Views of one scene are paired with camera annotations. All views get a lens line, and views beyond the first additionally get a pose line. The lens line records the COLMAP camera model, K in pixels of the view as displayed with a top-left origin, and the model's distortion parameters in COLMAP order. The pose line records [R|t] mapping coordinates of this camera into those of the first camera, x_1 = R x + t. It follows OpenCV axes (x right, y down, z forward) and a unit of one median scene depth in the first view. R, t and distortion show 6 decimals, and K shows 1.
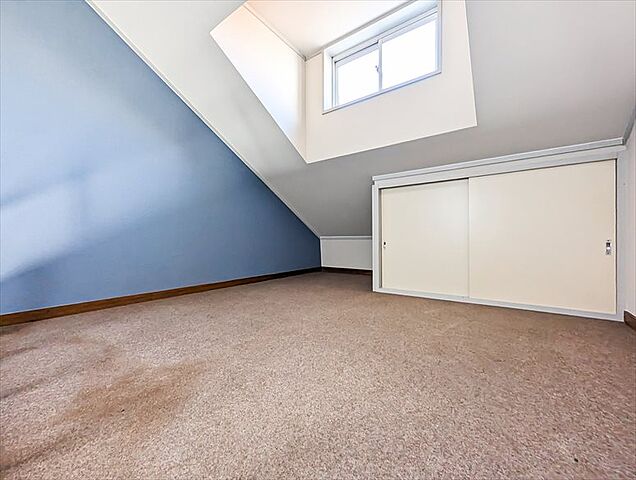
lens RADIAL K [[260.3, 0, 318.8], [0, 260.3, 239.4], [0, 0, 1]] dist [-0.003991, -0.000206]
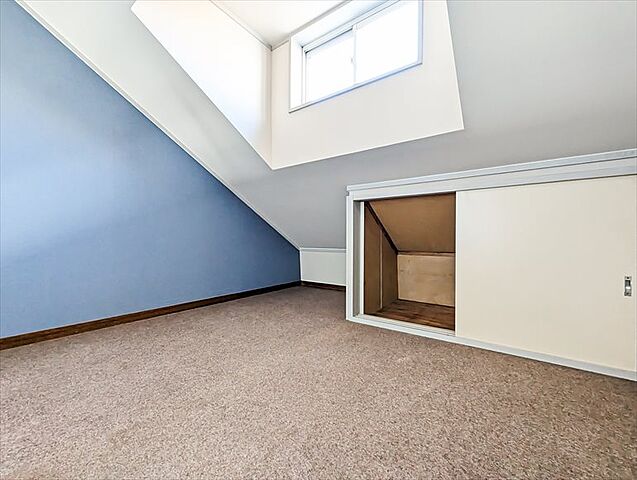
lens RADIAL K [[262.9, 0, 319.6], [0, 262.9, 238.5], [0, 0, 1]] dist [-0.003983, -0.000073]
pose [[0.999931, 0.011379, 0.003030, 0.120371], [-0.011369, 0.999931, -0.003087, -0.068716], [-0.003065, 0.003052, 0.999991, 0.142067]]
